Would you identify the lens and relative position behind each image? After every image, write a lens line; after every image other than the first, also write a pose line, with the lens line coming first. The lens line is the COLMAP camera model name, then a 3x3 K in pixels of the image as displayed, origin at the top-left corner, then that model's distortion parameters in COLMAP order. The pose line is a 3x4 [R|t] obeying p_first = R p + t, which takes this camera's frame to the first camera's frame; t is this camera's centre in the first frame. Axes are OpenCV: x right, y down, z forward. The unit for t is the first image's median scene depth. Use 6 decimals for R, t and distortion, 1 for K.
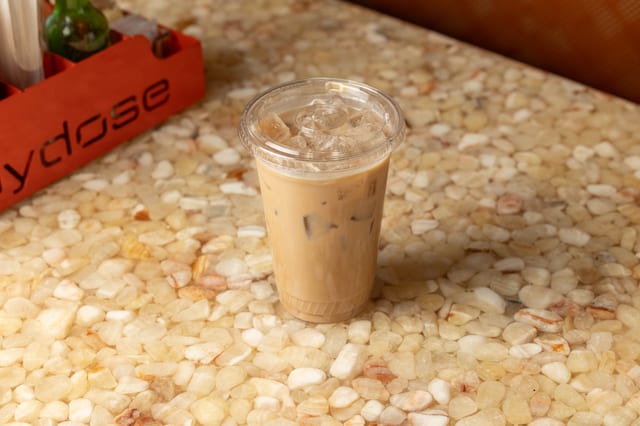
lens RADIAL K [[1497.7, 0, 319.1], [0, 1497.7, 215.9], [0, 0, 1]] dist [-0.020310, 0.000000]
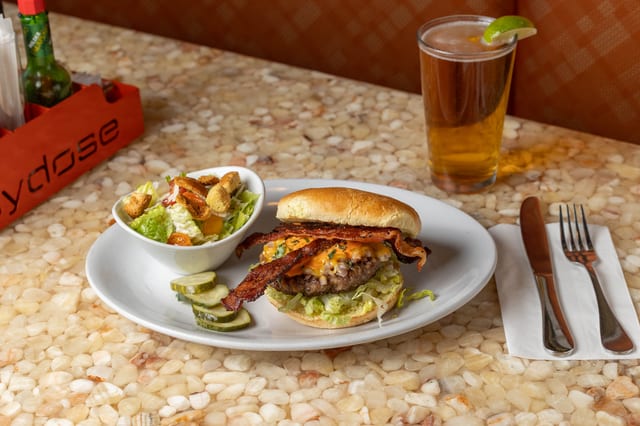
lens RADIAL K [[1499.0, 0, 344.9], [0, 1499.0, 227.3], [0, 0, 1]] dist [-0.018081, 0.000000]
pose [[0.985335, -0.094711, 0.141930, -0.104628], [0.103447, 0.993086, -0.055480, 0.092751], [-0.135695, 0.069349, 0.988321, -0.273438]]
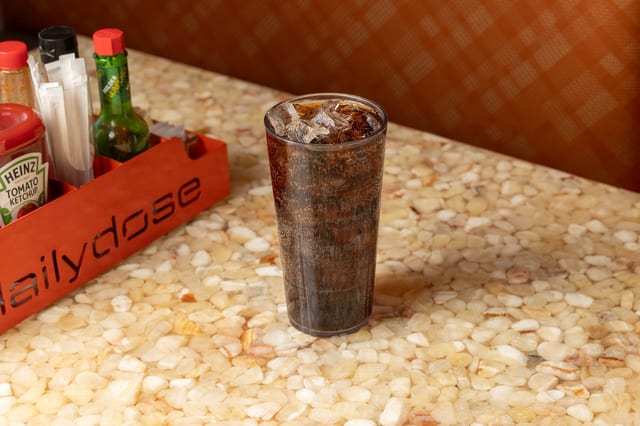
lens RADIAL K [[1499.0, 0, 319.5], [0, 1499.0, 235.0], [0, 0, 1]] dist [-0.018081, 0.000000]
pose [[0.997366, -0.035740, 0.063116, -0.088092], [0.041020, 0.995583, -0.084447, 0.049767], [-0.059820, 0.086814, 0.994427, -0.102650]]
